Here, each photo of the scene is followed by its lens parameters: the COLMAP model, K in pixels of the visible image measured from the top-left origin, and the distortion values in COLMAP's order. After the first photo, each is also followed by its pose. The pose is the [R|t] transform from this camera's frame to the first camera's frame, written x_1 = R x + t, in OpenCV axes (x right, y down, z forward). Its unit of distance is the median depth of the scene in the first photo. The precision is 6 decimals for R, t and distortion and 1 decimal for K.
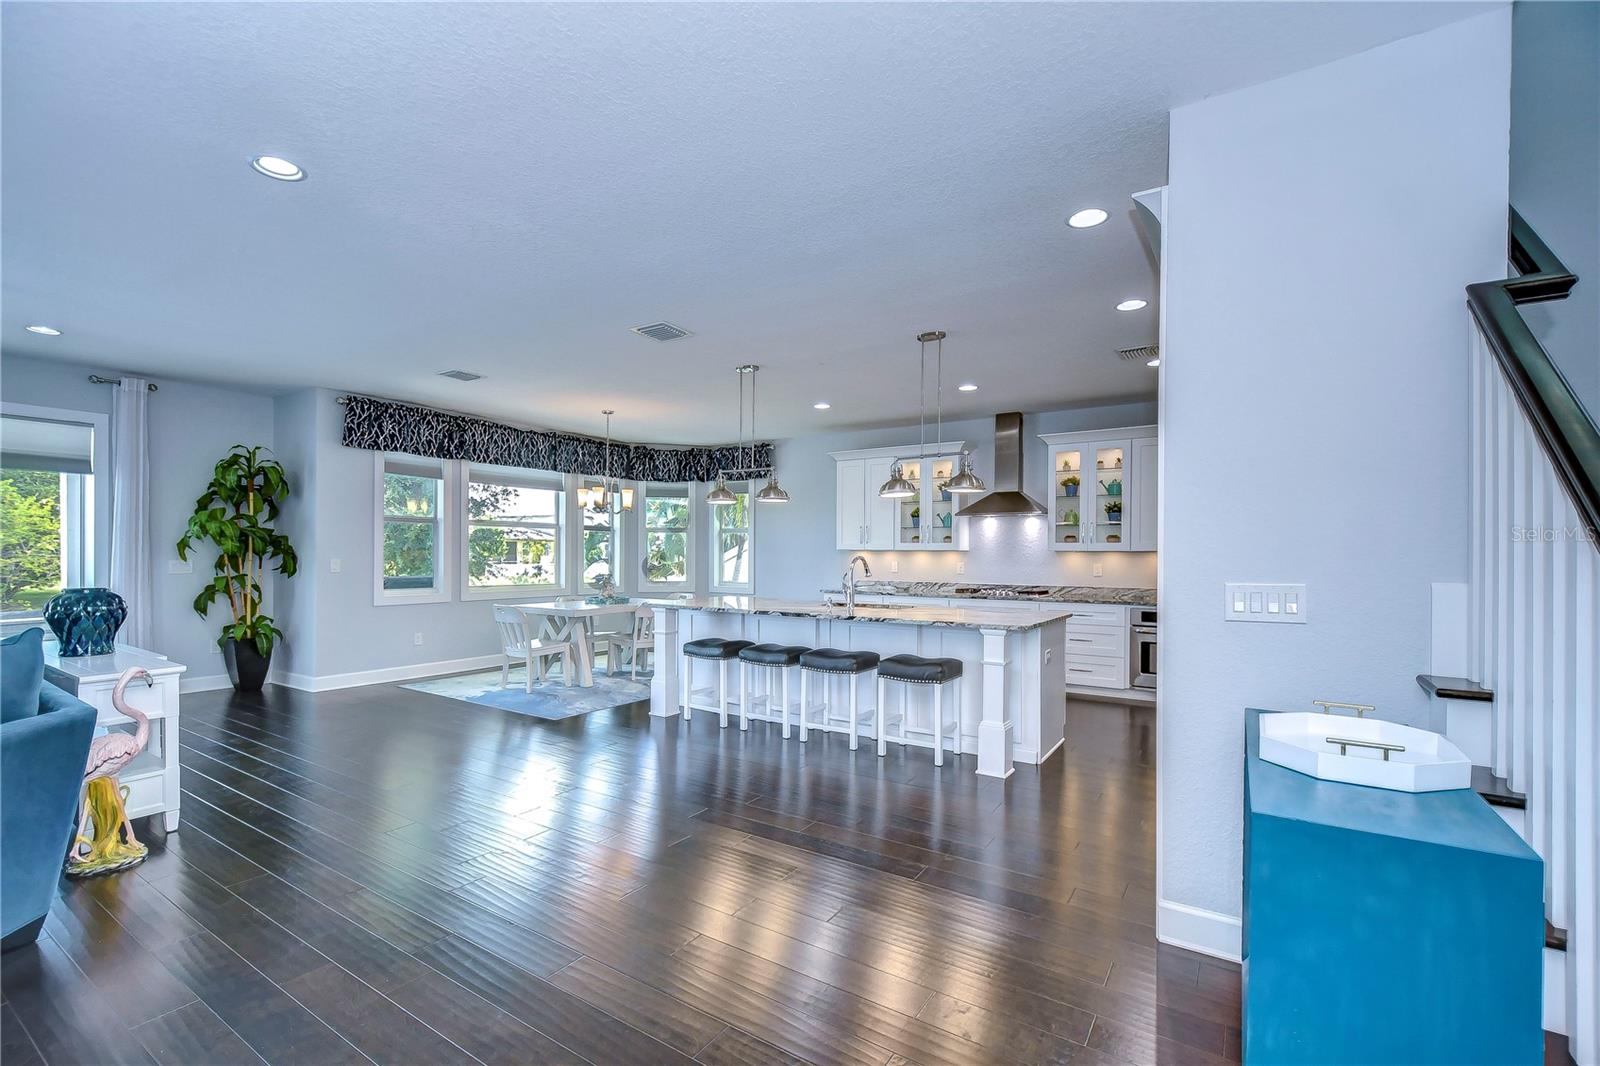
lens RADIAL K [[707.2, 0, 766.4], [0, 707.2, 554.1], [0, 0, 1]] dist [0.009068, -0.007262]
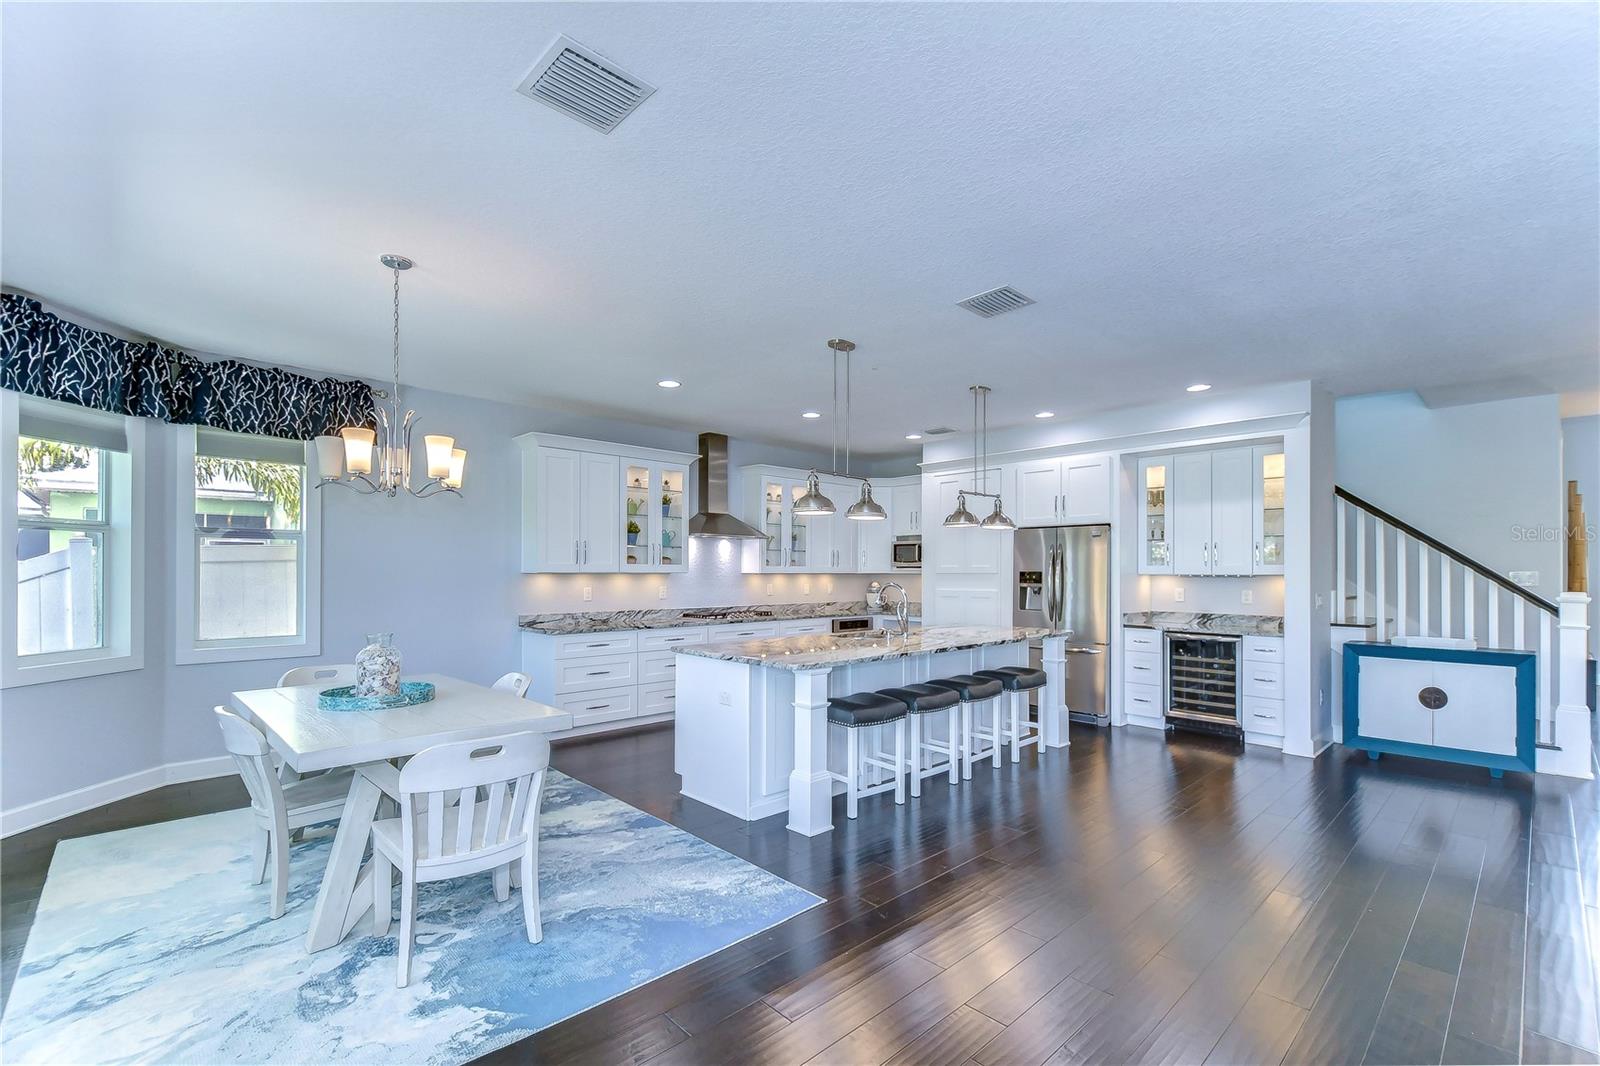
lens RADIAL K [[707.2, 0, 810.0], [0, 707.2, 567.9], [0, 0, 1]] dist [0.009068, -0.007262]
pose [[0.218106, -0.000488, 0.975925, -0.676590], [-0.000235, 1.000000, 0.000552, -0.014231], [-0.975925, -0.000350, 0.218106, 0.735106]]
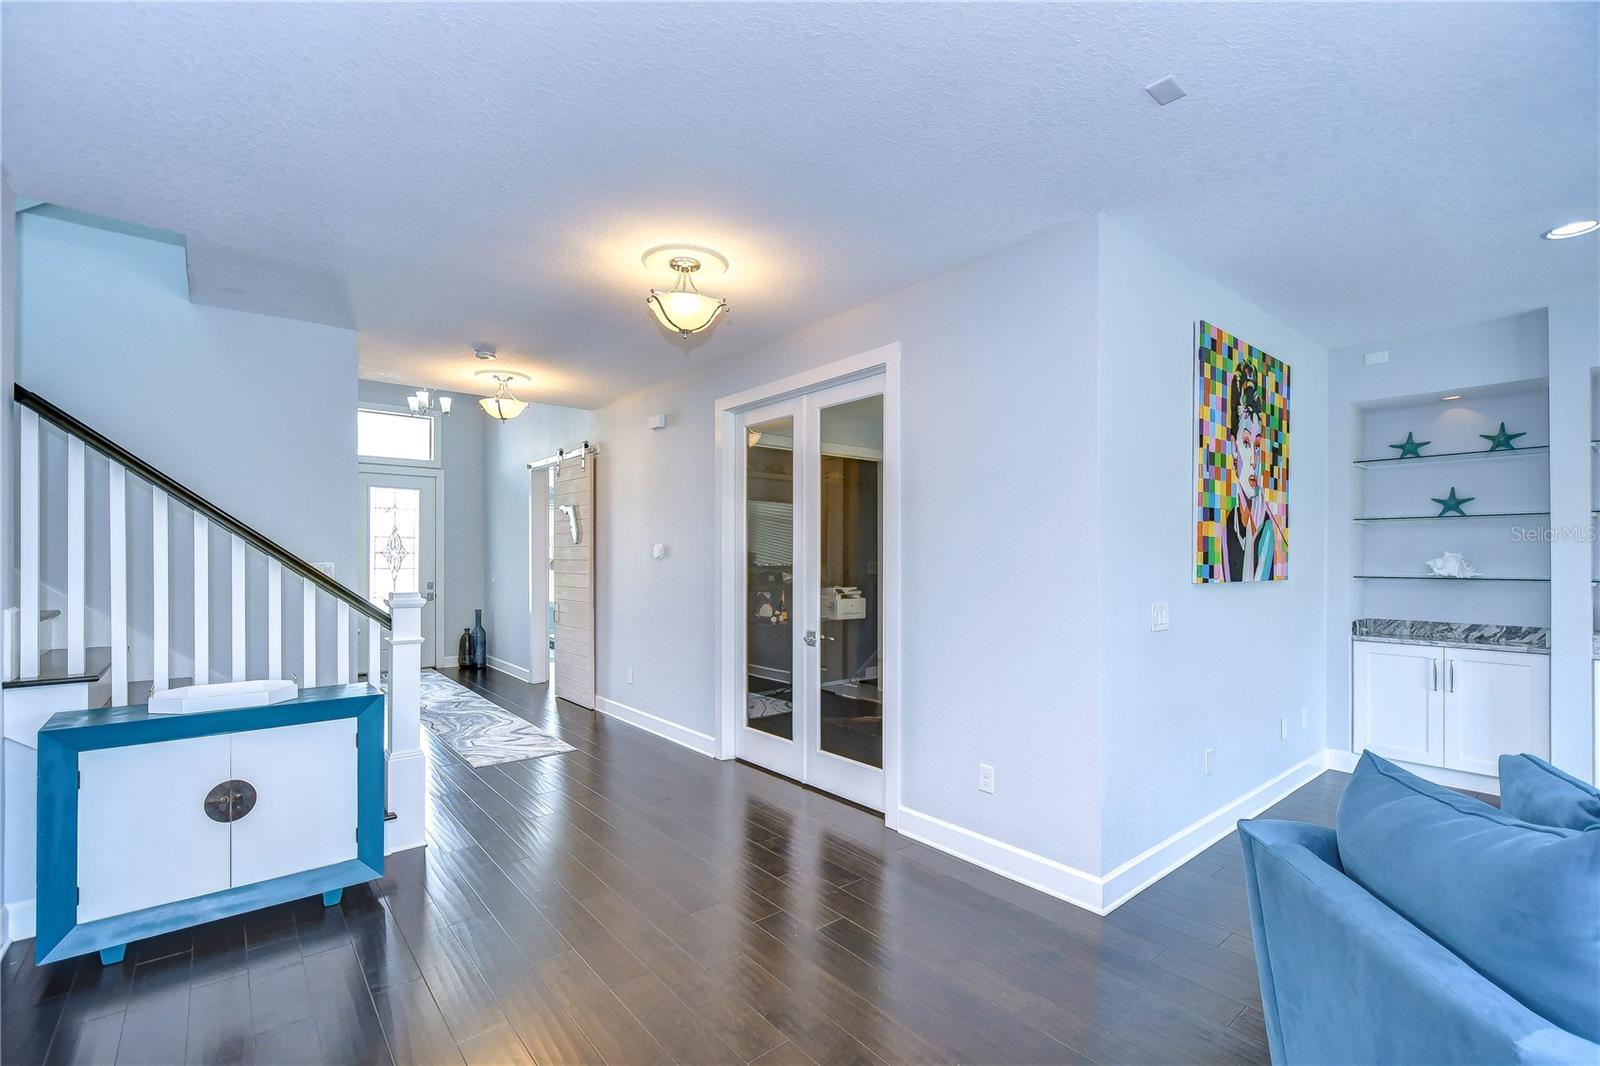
lens RADIAL K [[707.2, 0, 792.5], [0, 707.2, 555.7], [0, 0, 1]] dist [0.009068, -0.007262]
pose [[-0.959307, -0.005571, 0.282311, -0.213096], [-0.005981, 0.999982, -0.000589, -0.018955], [-0.282303, -0.002254, -0.959323, 0.551704]]
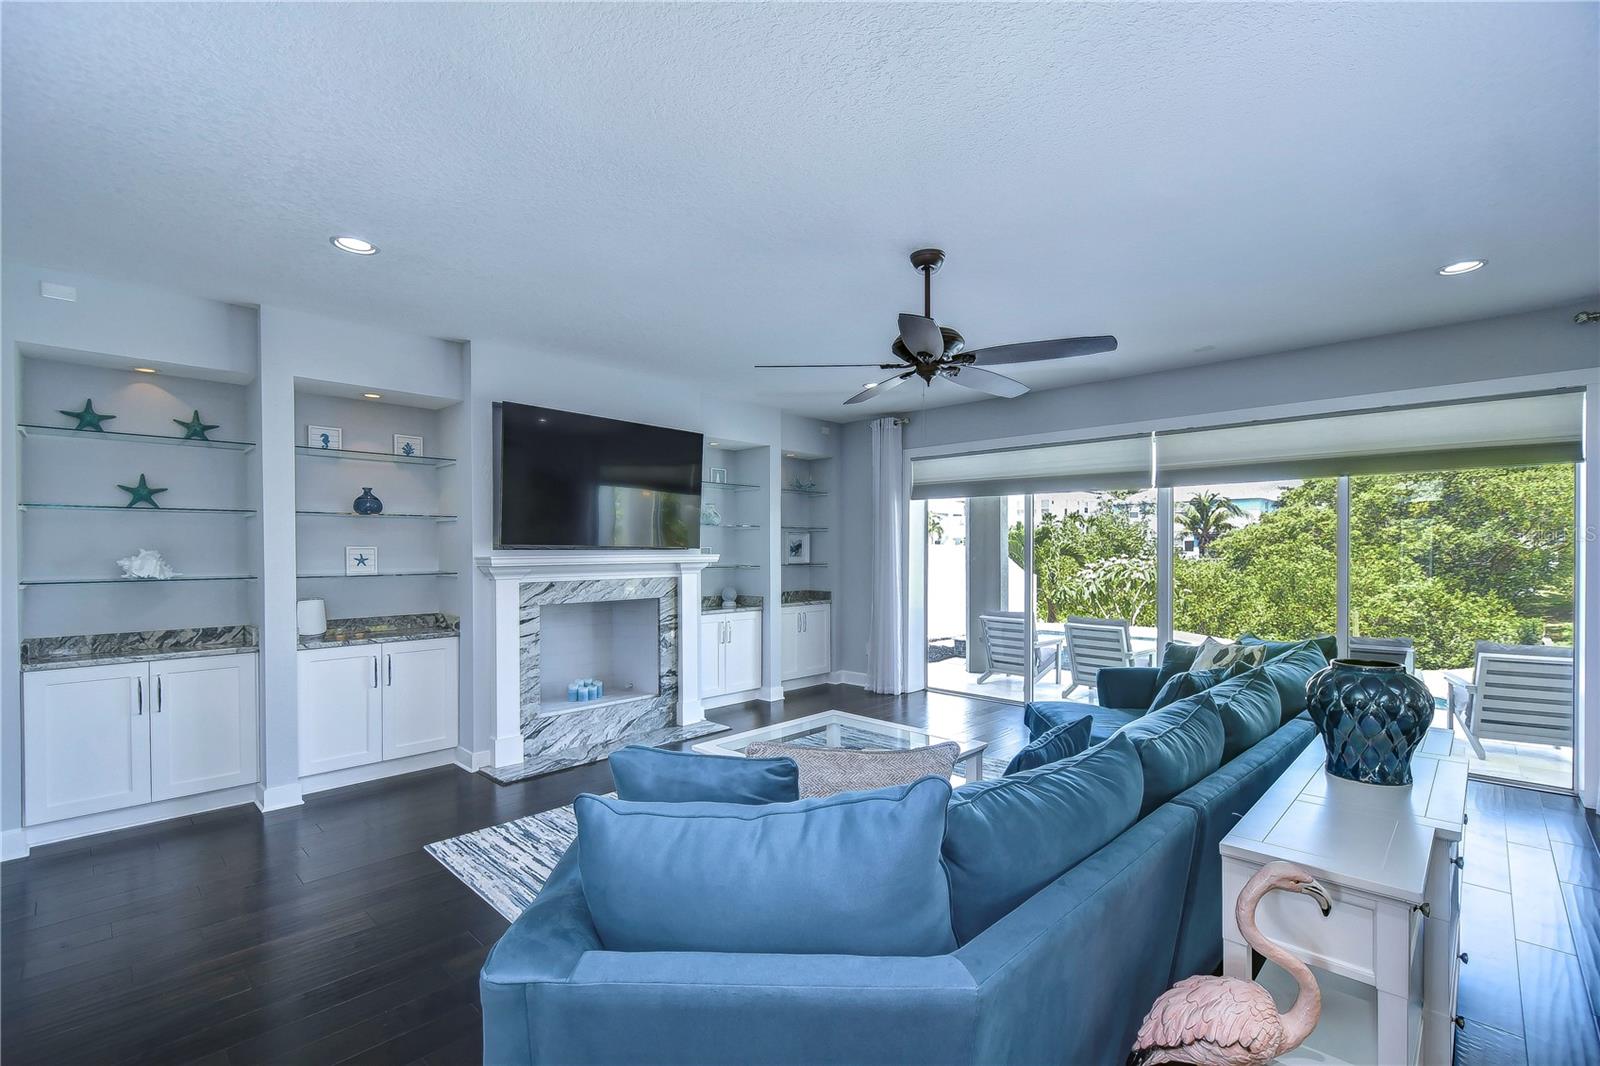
lens RADIAL K [[707.2, 0, 817.4], [0, 707.2, 553.9], [0, 0, 1]] dist [0.009068, -0.007262]
pose [[-0.166486, 0.000655, -0.986044, -0.143670], [-0.000209, 1.000000, 0.000700, -0.023728], [0.986044, 0.000322, -0.166486, 0.365003]]
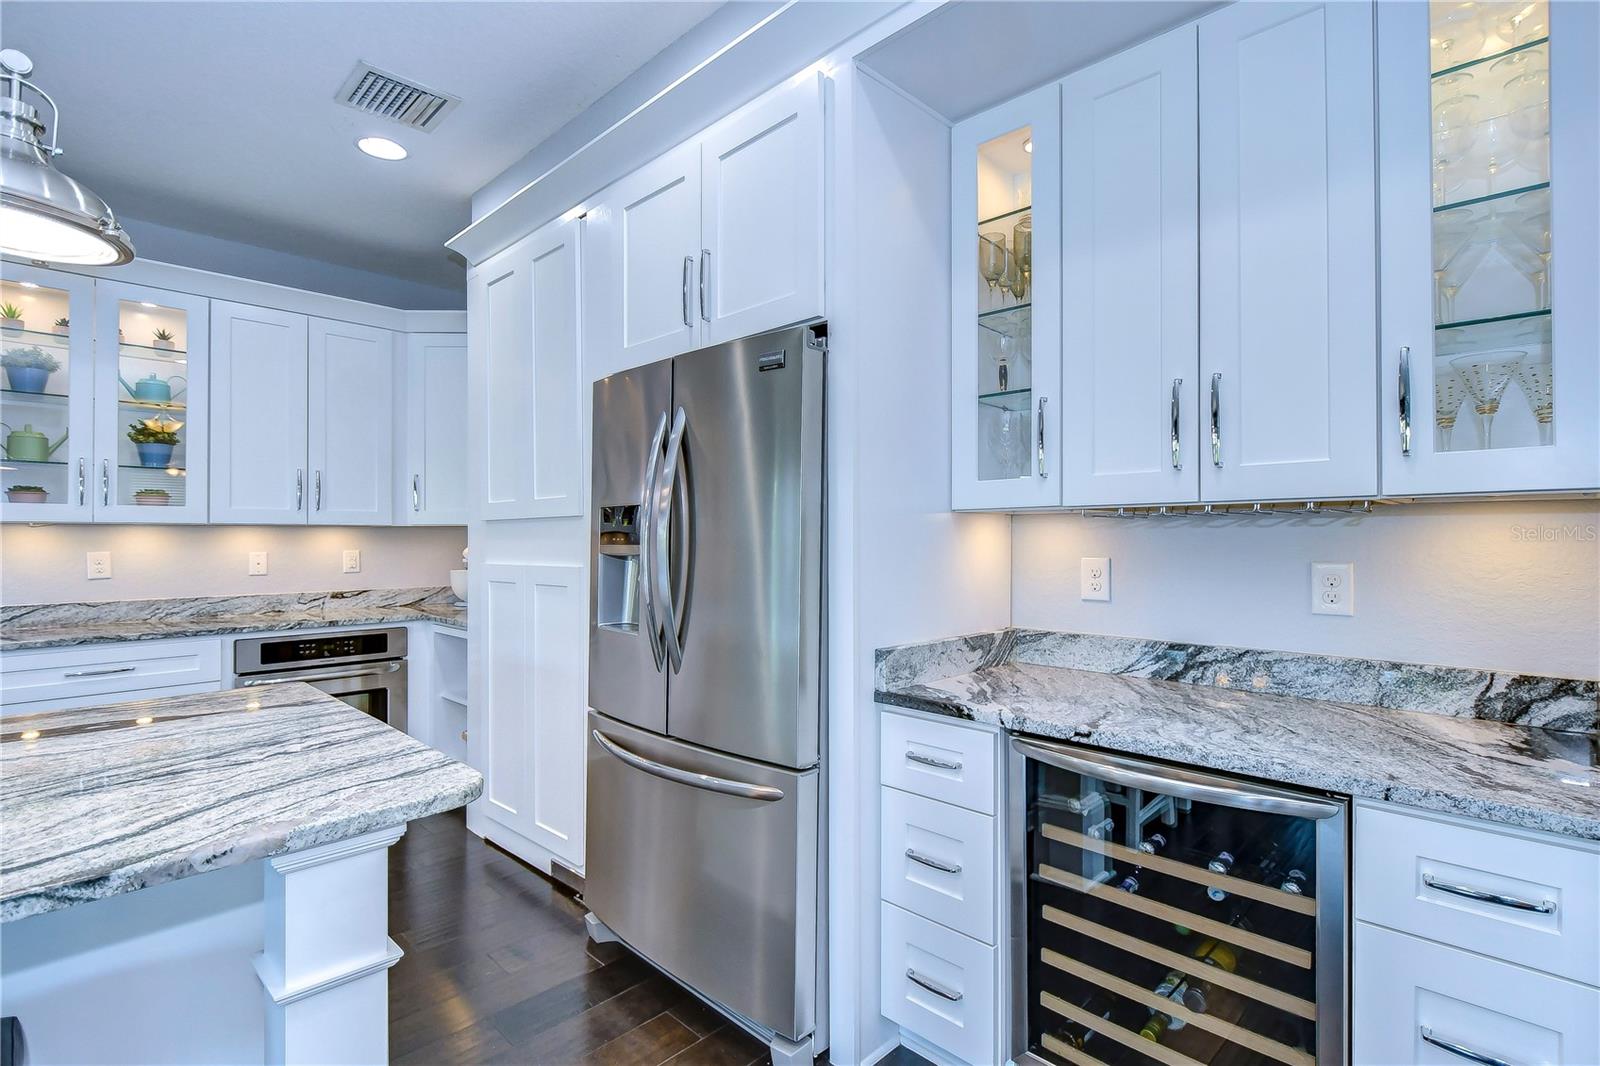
lens RADIAL K [[774.9, 0, 735.8], [0, 774.9, 544.5], [0, 0, 1]] dist [-0.003806, -0.000581]
pose [[0.211641, -0.010446, 0.977292, 0.066778], [0.004337, 0.999943, 0.009749, 0.006099], [-0.977338, 0.002175, 0.211675, 0.518471]]
